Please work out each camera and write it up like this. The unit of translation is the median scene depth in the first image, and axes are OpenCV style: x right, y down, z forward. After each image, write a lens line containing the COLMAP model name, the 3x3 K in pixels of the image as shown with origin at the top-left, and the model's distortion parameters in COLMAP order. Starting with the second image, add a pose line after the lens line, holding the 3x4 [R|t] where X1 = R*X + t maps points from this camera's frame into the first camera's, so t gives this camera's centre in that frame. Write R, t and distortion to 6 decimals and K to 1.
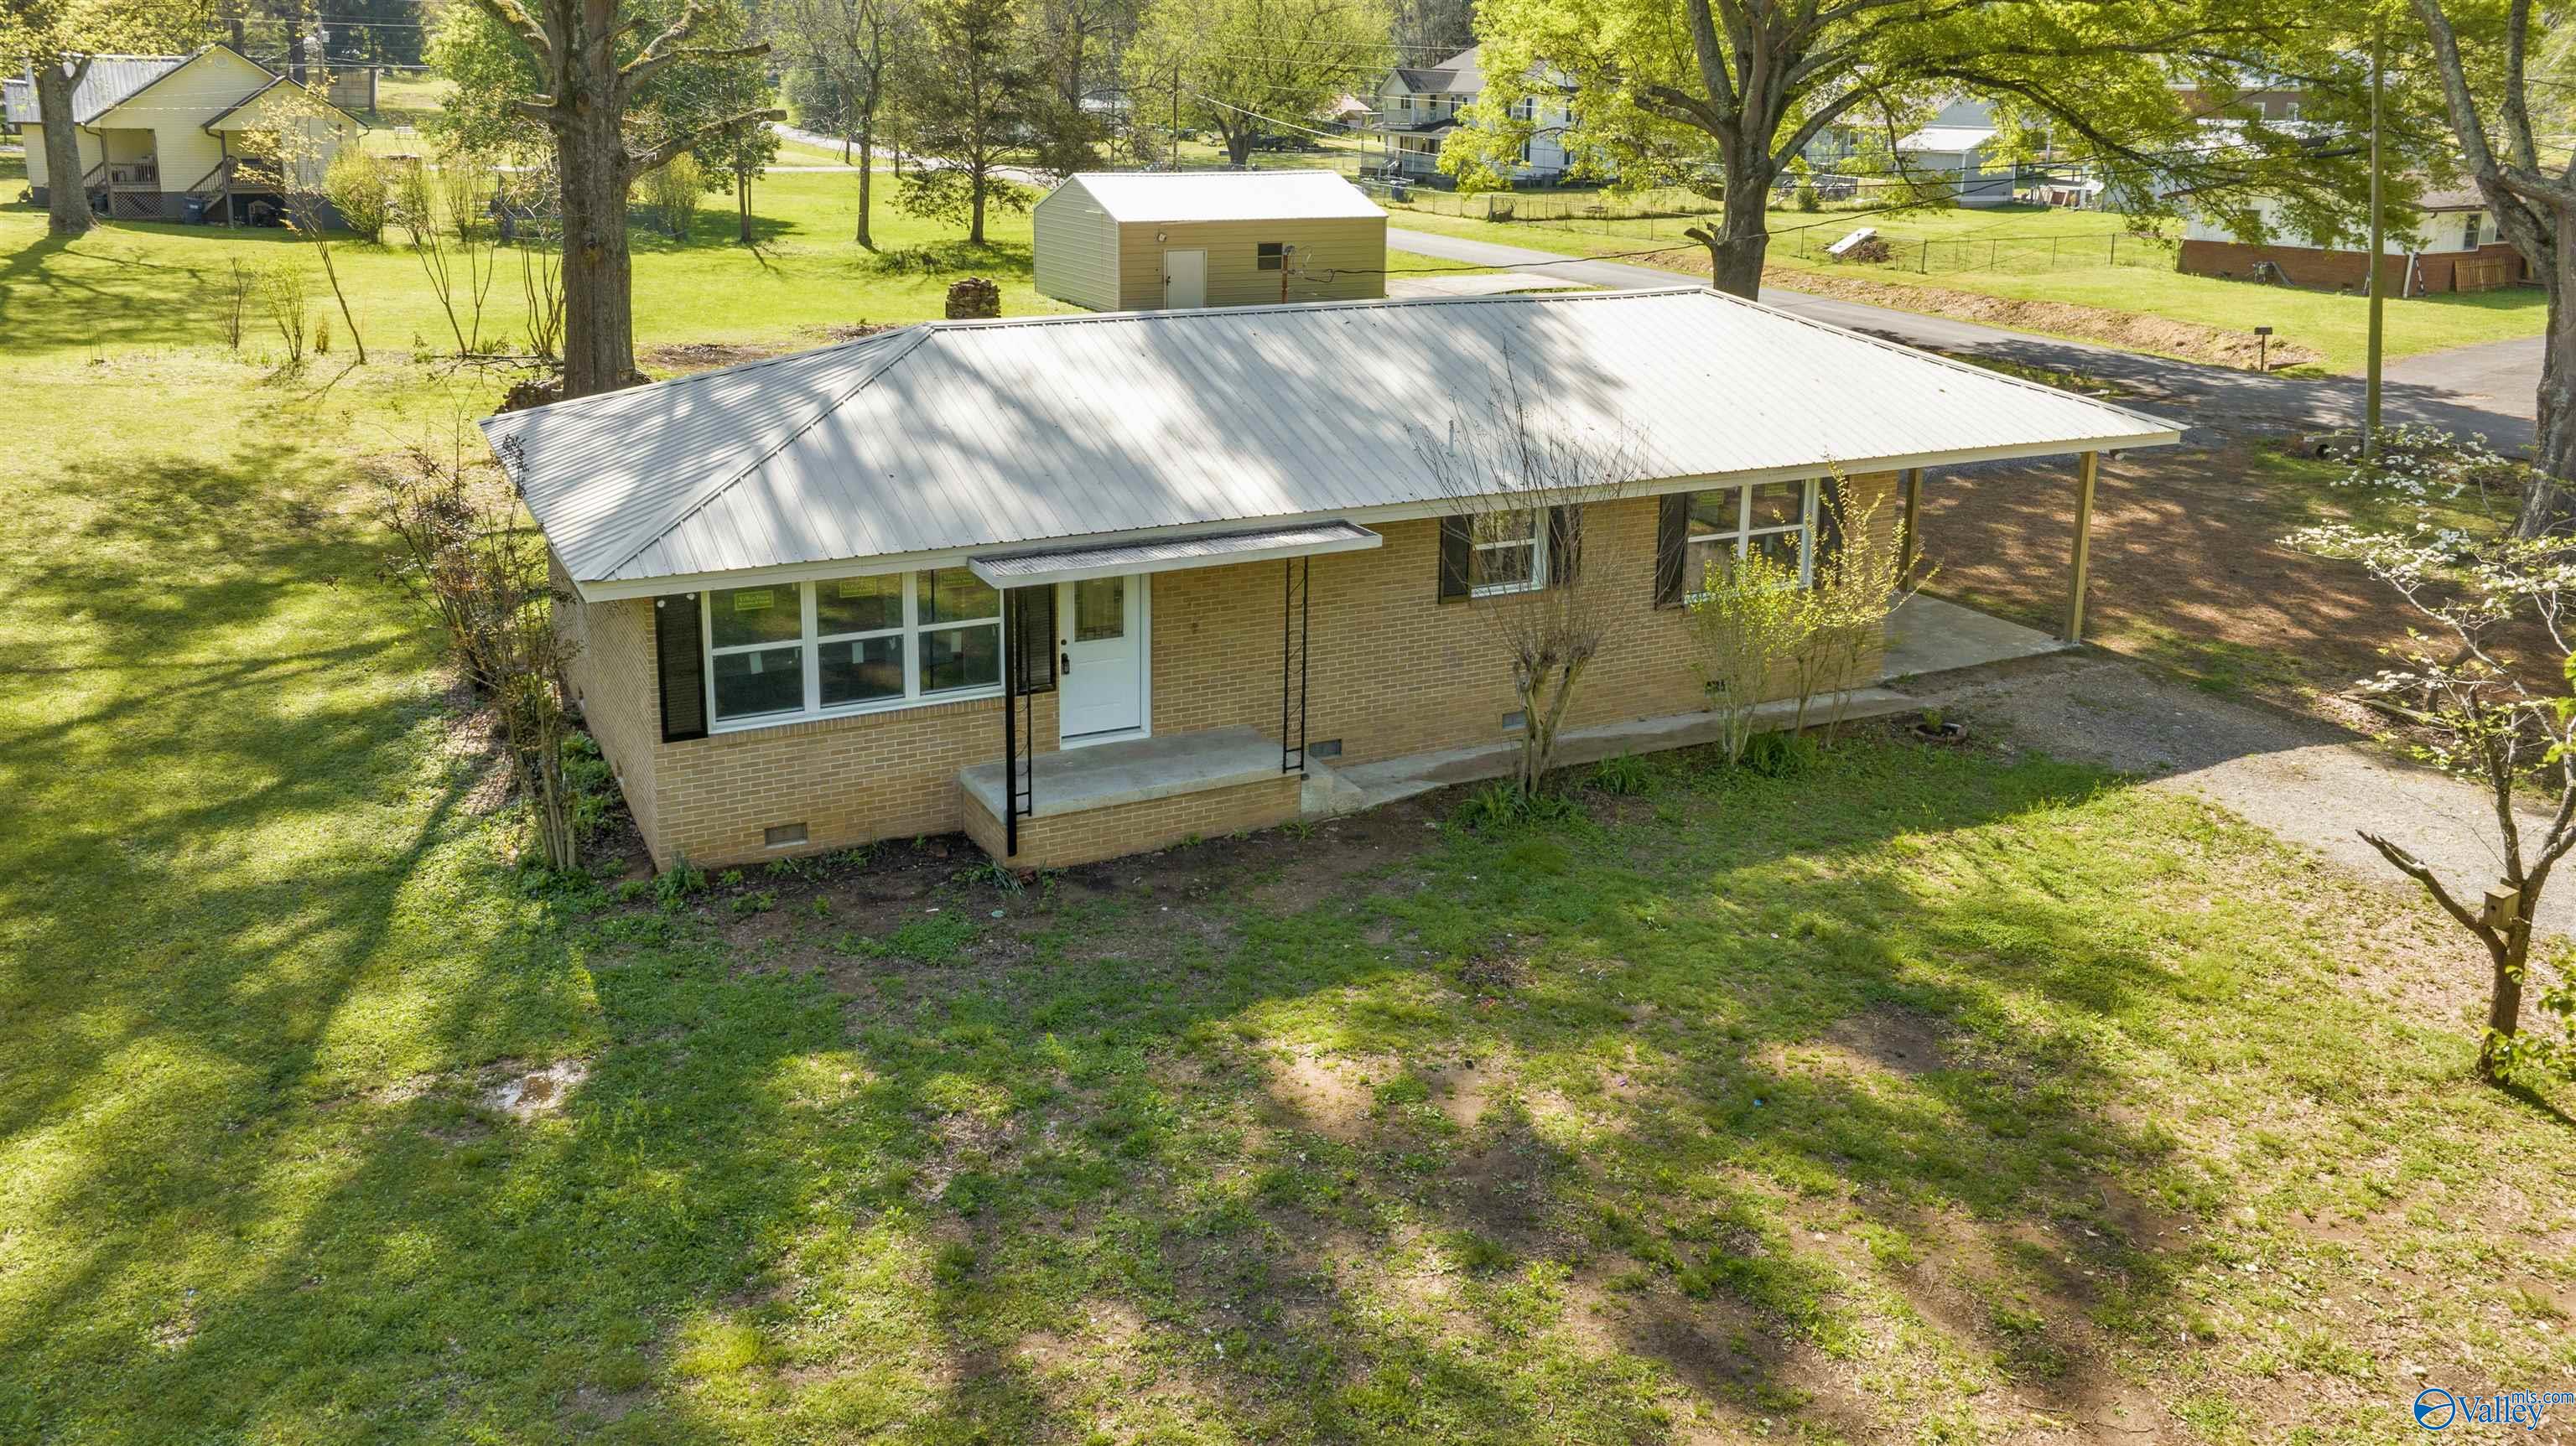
lens RADIAL K [[1827.7, 0, 1288.4], [0, 1827.7, 503.3], [0, 0, 1]] dist [-0.014048, -0.003625]
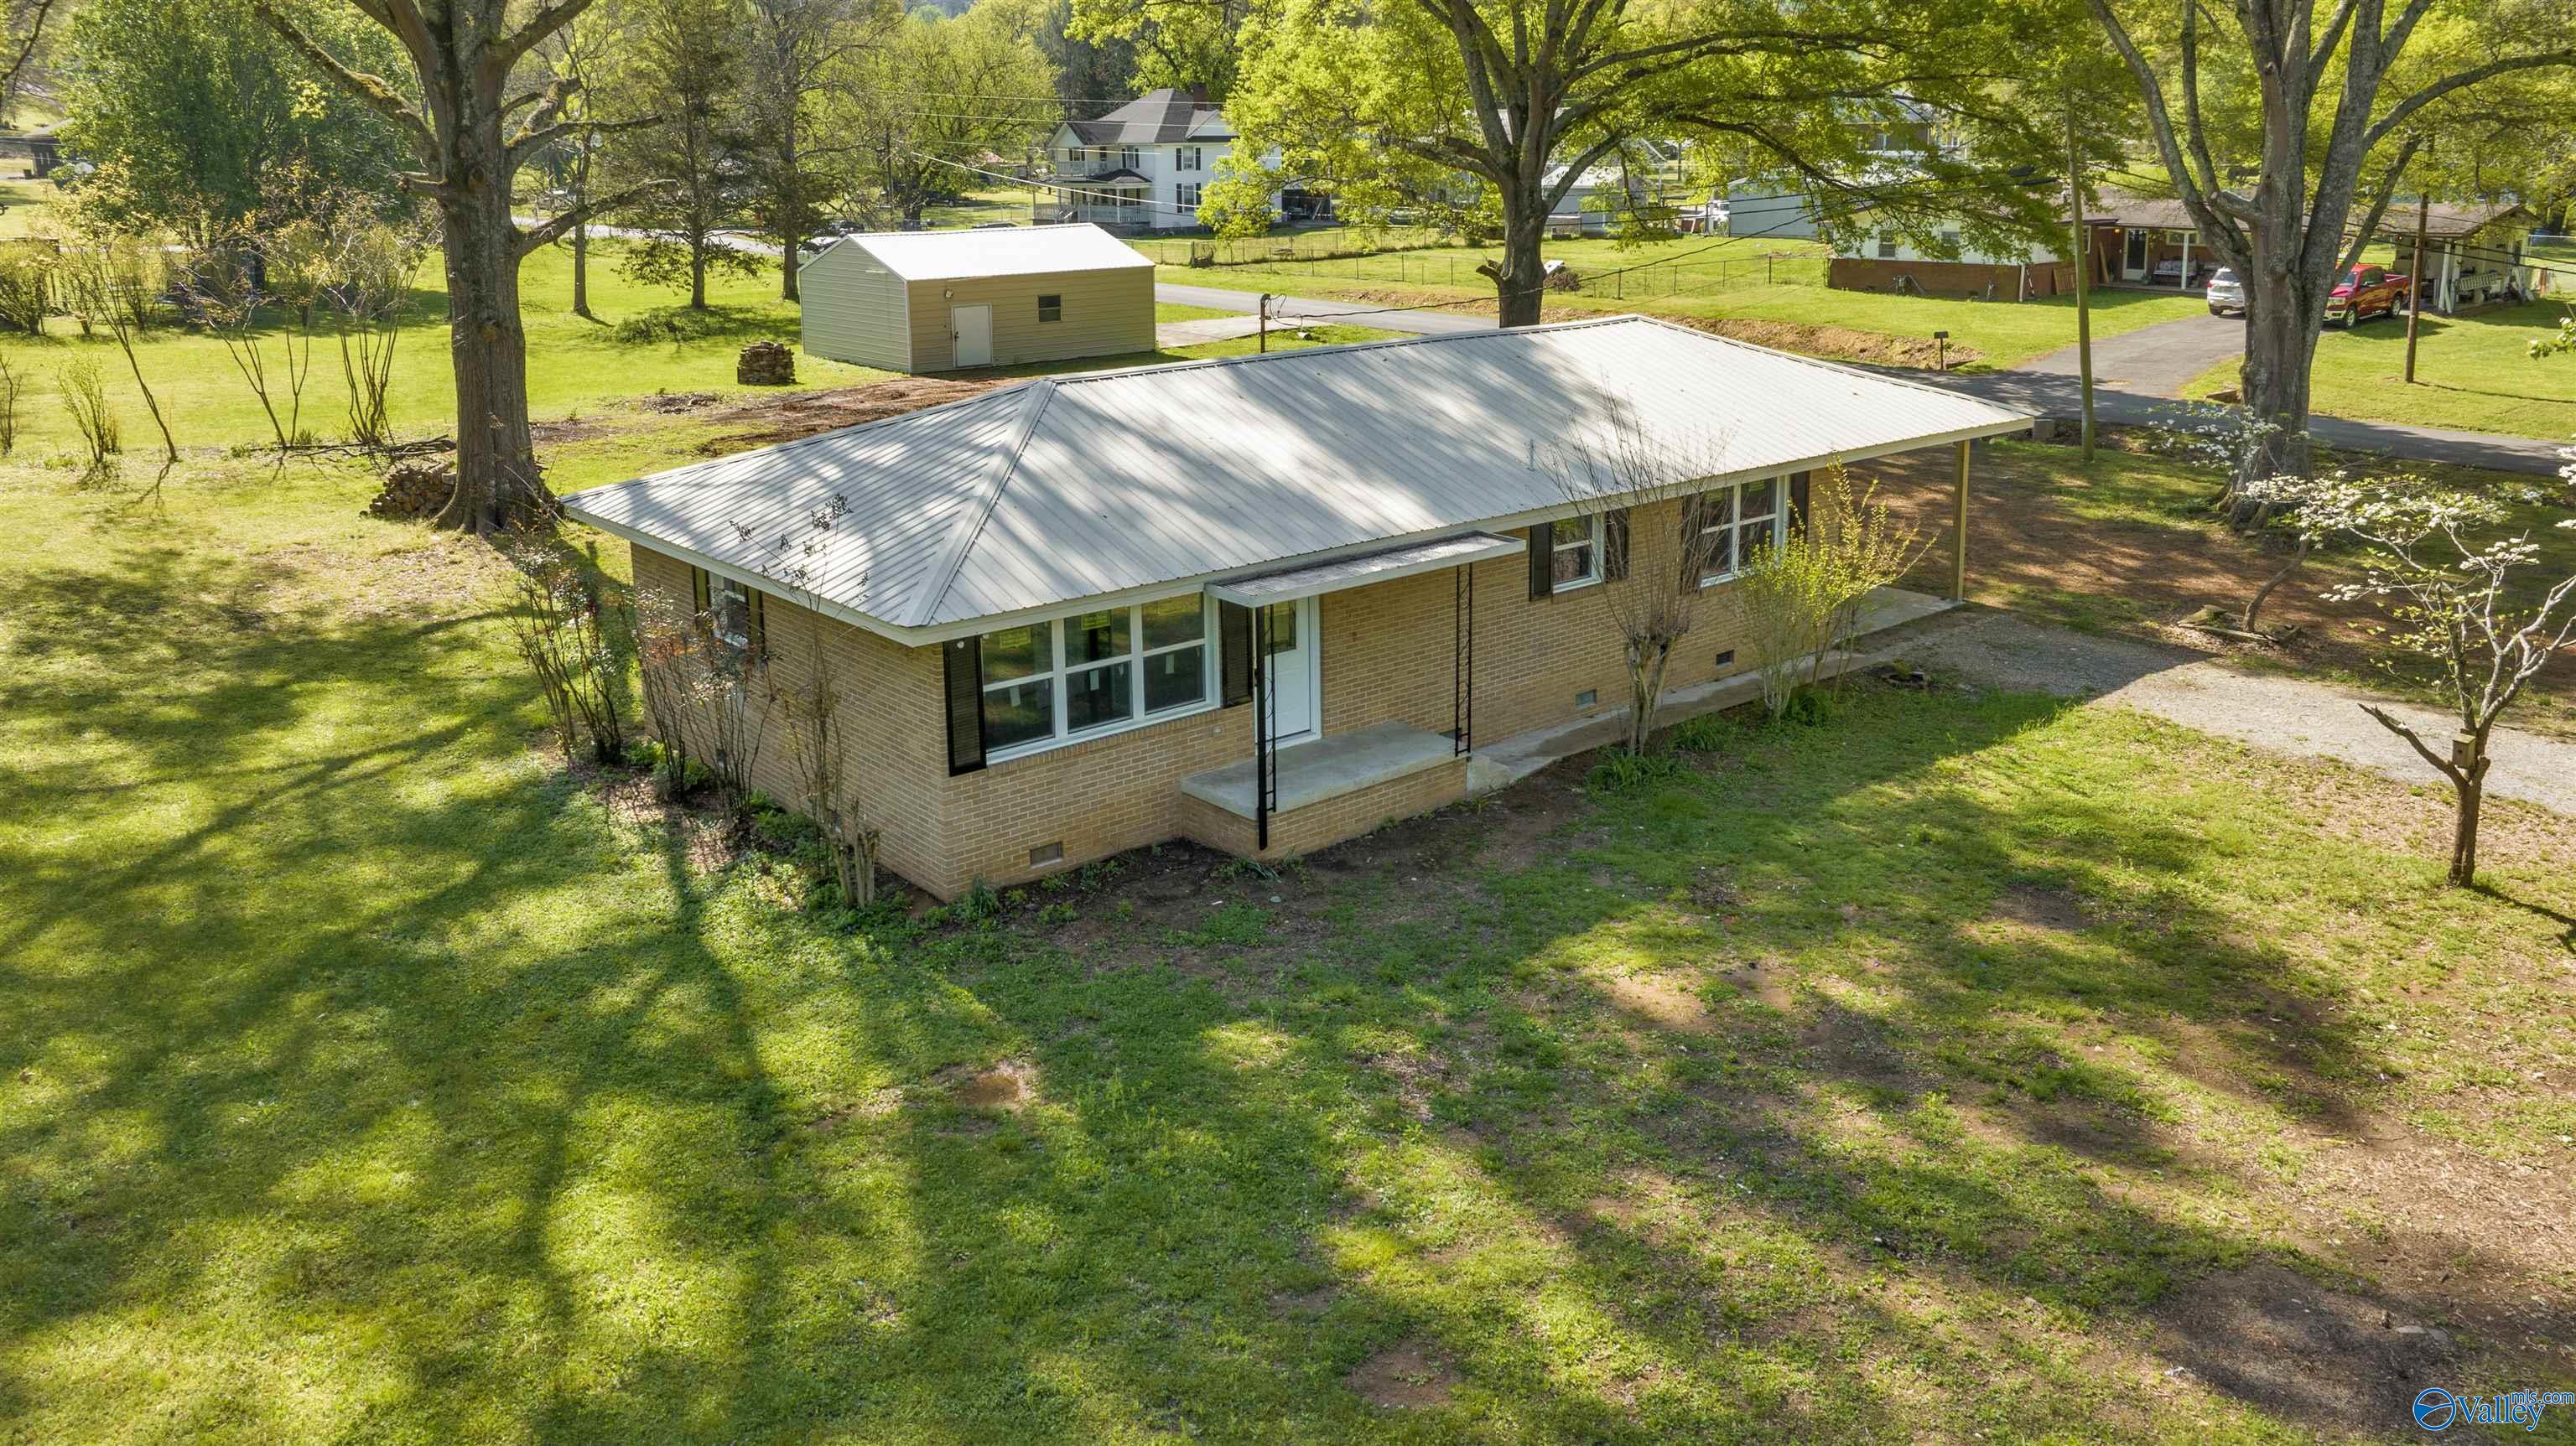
lens RADIAL K [[1827.7, 0, 1288.4], [0, 1827.7, 503.3], [0, 0, 1]] dist [-0.014048, -0.003625]
pose [[0.973010, -0.065568, 0.221250, -0.360048], [0.071042, 0.997331, -0.016864, 0.003290], [-0.219554, 0.032127, 0.975071, -0.087979]]
